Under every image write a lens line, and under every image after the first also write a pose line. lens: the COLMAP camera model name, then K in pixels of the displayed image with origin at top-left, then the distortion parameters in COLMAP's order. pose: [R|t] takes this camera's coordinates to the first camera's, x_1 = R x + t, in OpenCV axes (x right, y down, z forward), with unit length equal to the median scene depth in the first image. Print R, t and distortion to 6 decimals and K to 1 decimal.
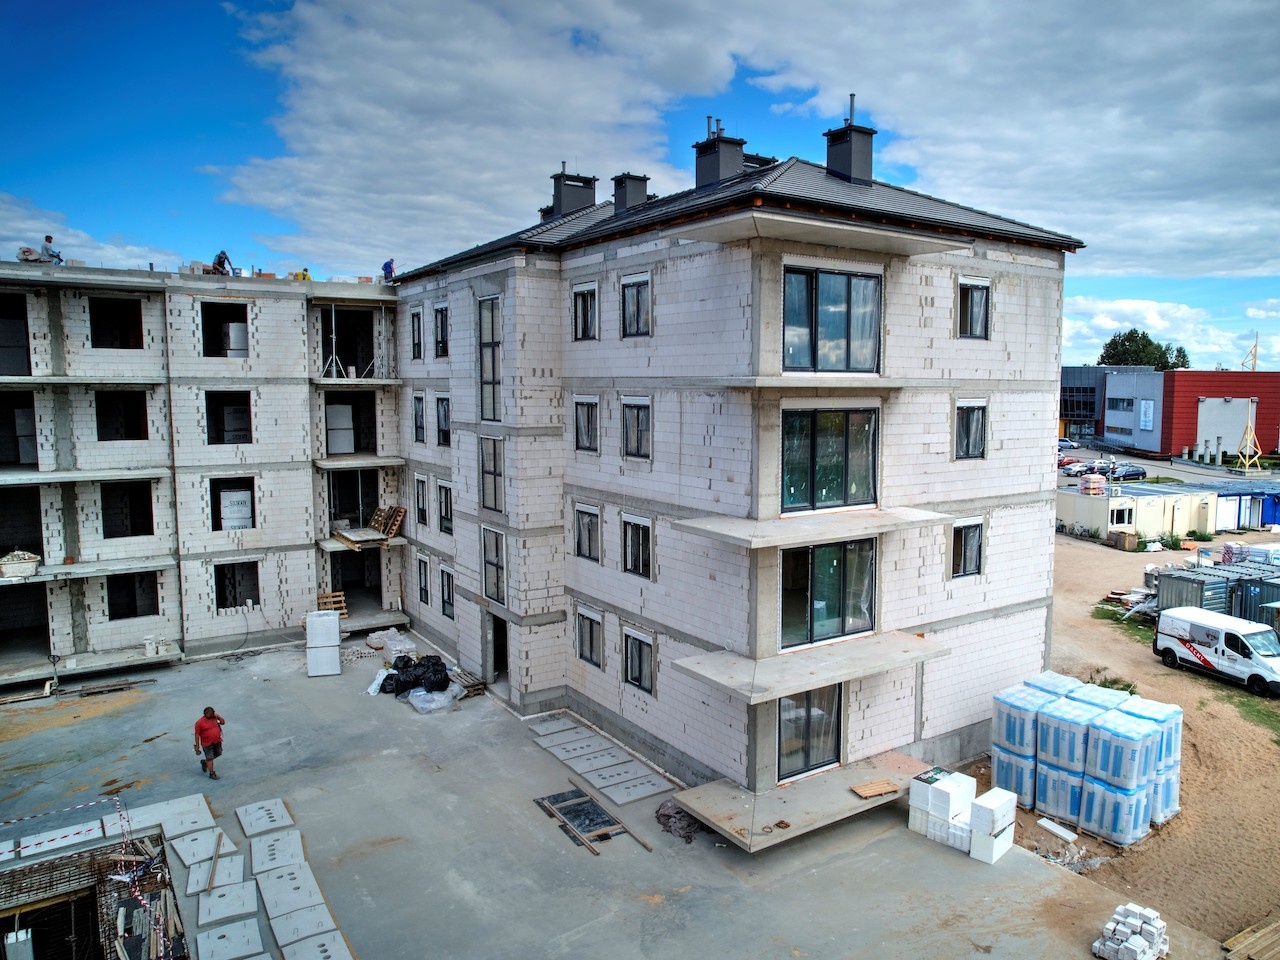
lens RADIAL K [[930.9, 0, 730.1], [0, 930.9, 476.6], [0, 0, 1]] dist [-0.031540, 0.003300]
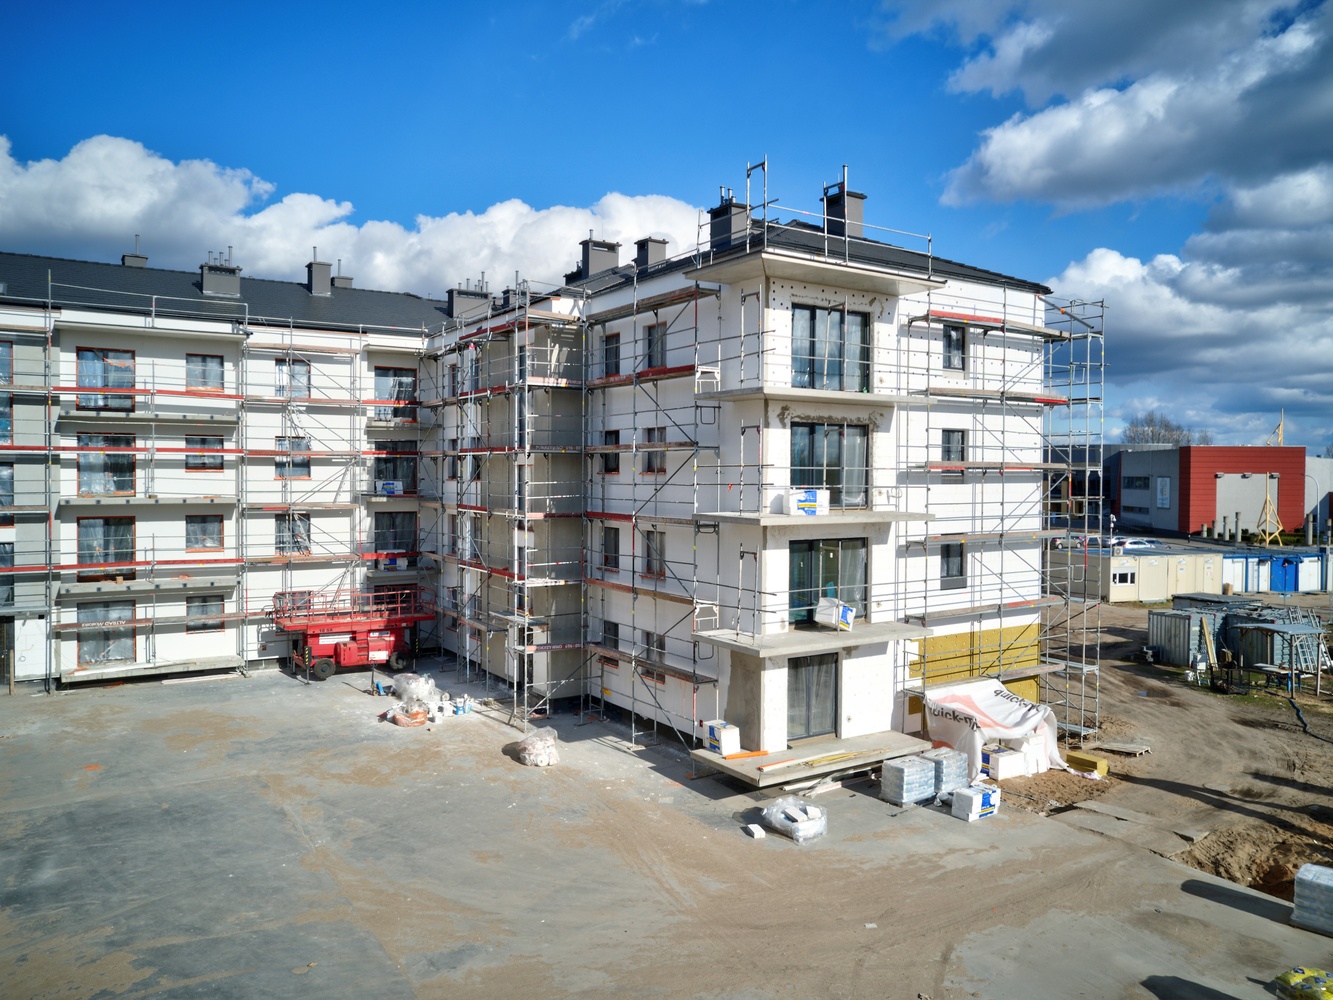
lens RADIAL K [[984.3, 0, 677.5], [0, 984.3, 492.0], [0, 0, 1]] dist [-0.070083, 0.066987]
pose [[0.998448, 0.002349, -0.055640, -0.008214], [-0.007009, 0.996466, -0.083703, 0.091546], [0.055247, 0.083963, 0.994936, -0.182741]]
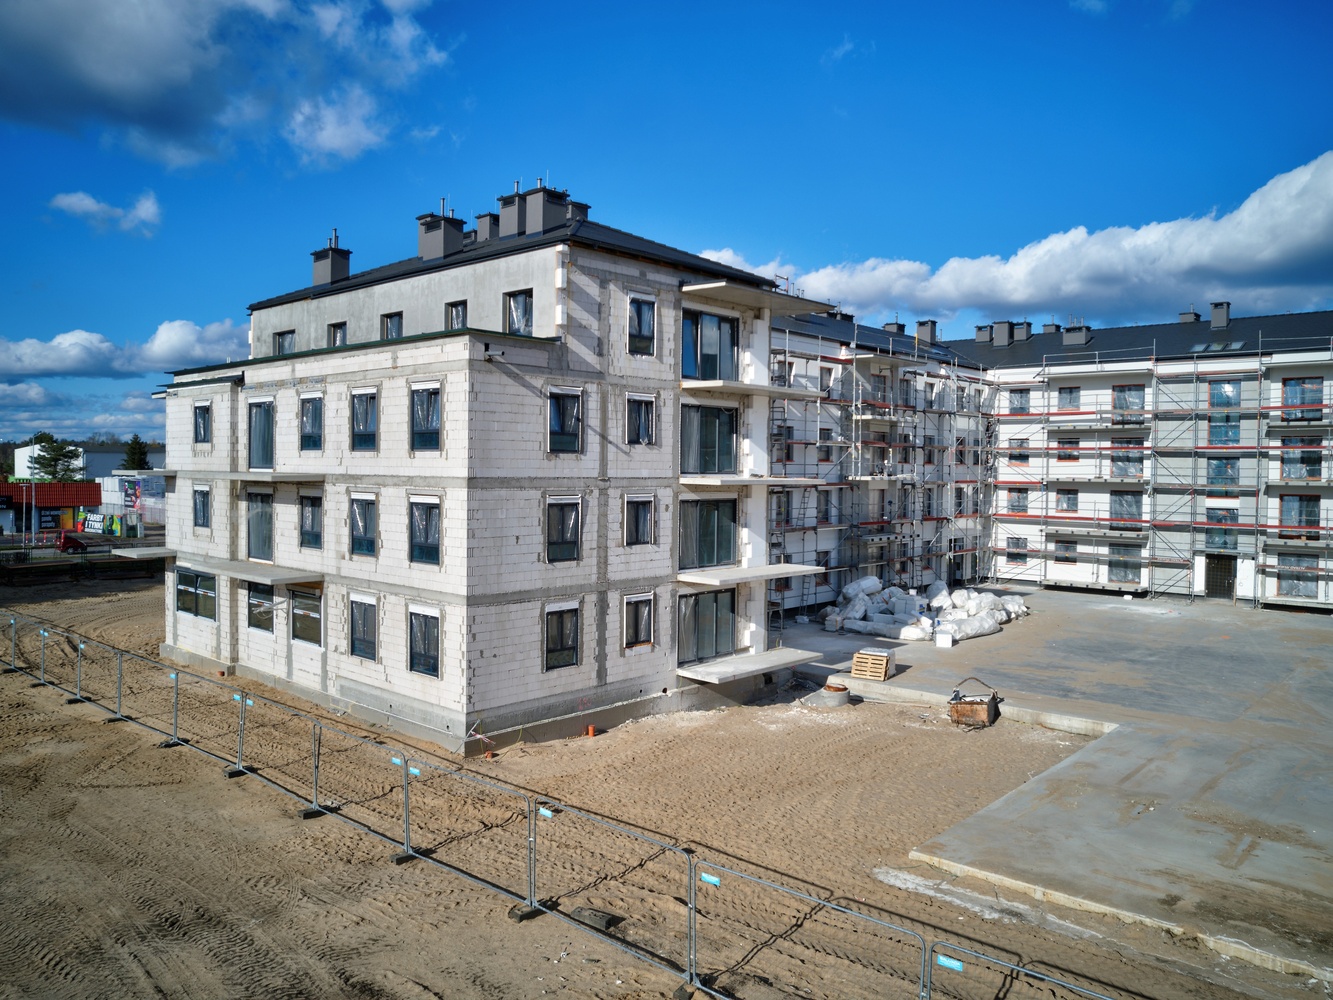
lens RADIAL K [[984.3, 0, 677.5], [0, 984.3, 492.0], [0, 0, 1]] dist [-0.070083, 0.066987]
pose [[0.199631, 0.021702, -0.979631, 0.740229], [-0.108313, 0.994117, -0.000049, 0.146302], [0.973866, 0.106117, 0.200807, -0.472388]]
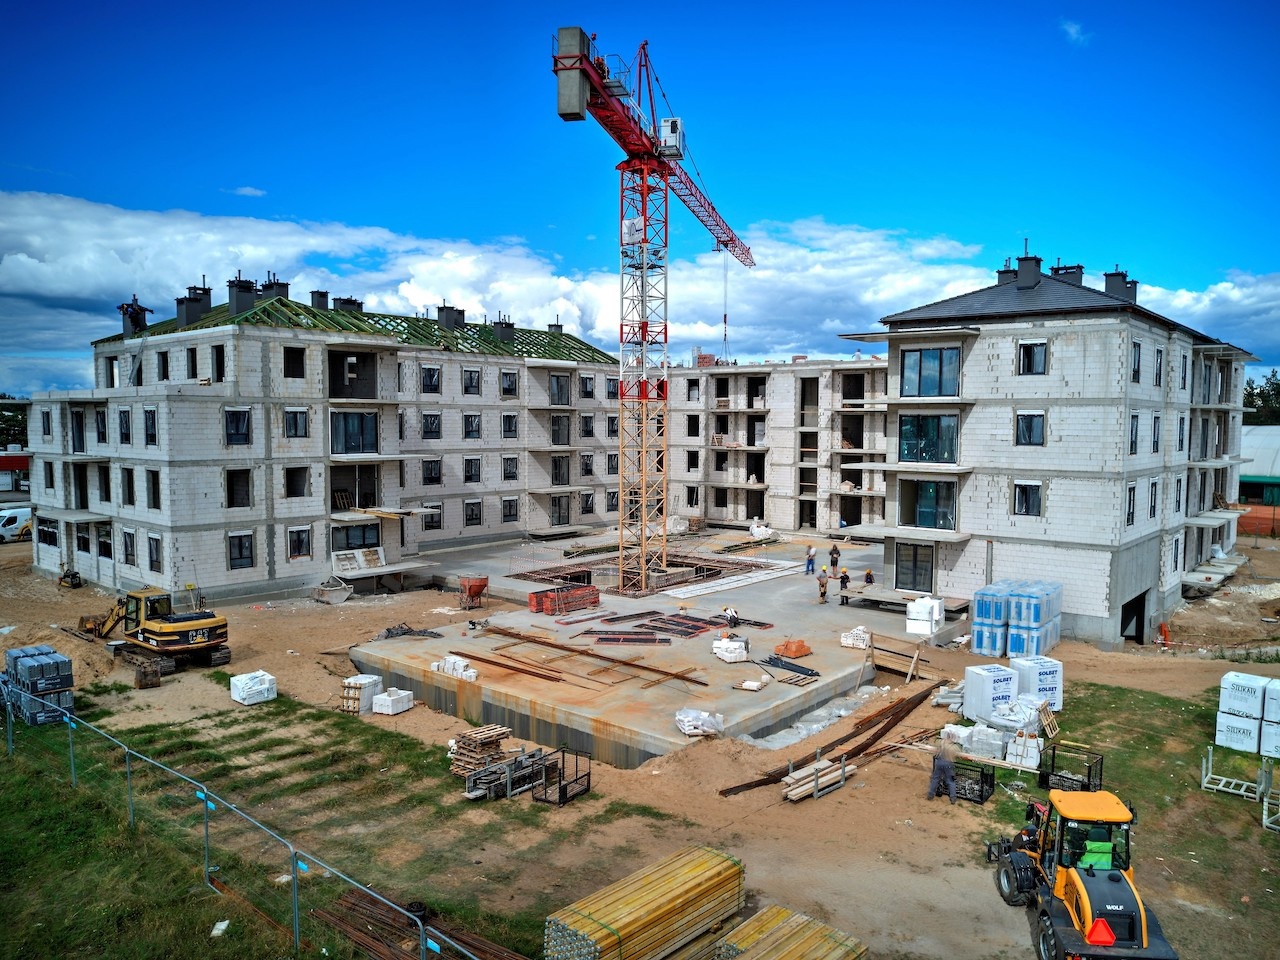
lens RADIAL K [[920.5, 0, 674.9], [0, 920.5, 496.7], [0, 0, 1]] dist [-0.046043, 0.000023]
pose [[0.247058, 0.073758, -0.966190, 1.502922], [-0.101552, 0.993579, 0.049882, 0.049696], [0.963665, 0.085794, 0.252961, -0.035154]]
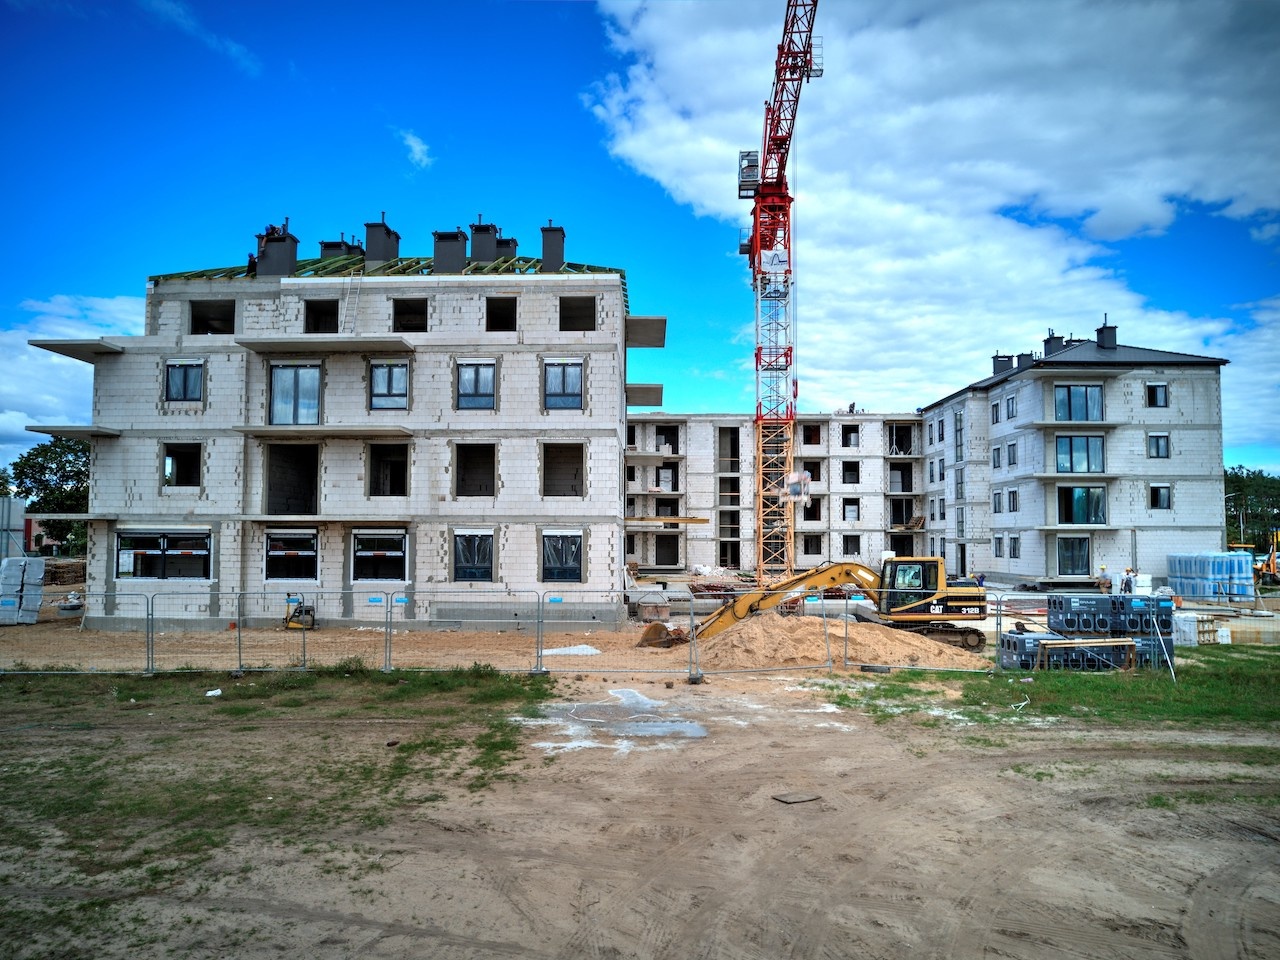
lens RADIAL K [[913.8, 0, 607.3], [0, 913.8, 487.7], [0, 0, 1]] dist [-0.051053, 0.004528]
pose [[0.774771, -0.036825, -0.631169, 0.527496], [-0.063053, 0.988825, -0.135091, 0.391679], [0.629090, 0.144461, 0.763791, -1.389207]]
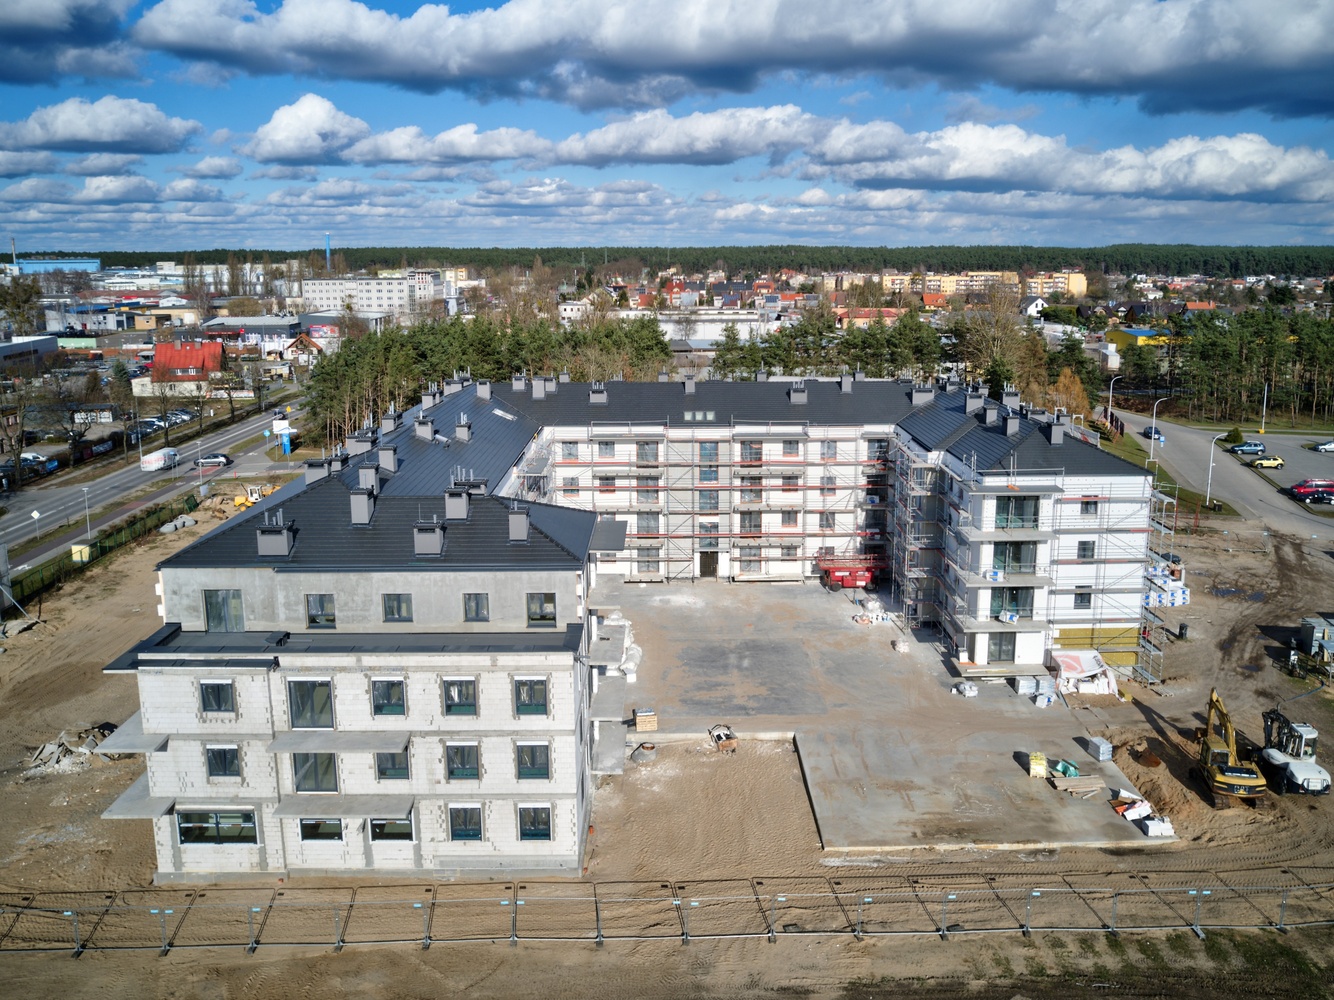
lens RADIAL K [[1064.4, 0, 670.8], [0, 1064.4, 454.9], [0, 0, 1]] dist [-0.053137, 0.012172]
pose [[0.806886, 0.097938, -0.582532, 0.881649], [-0.050016, 0.993946, 0.097828, -0.471440], [0.588587, -0.049800, 0.806899, -1.767620]]
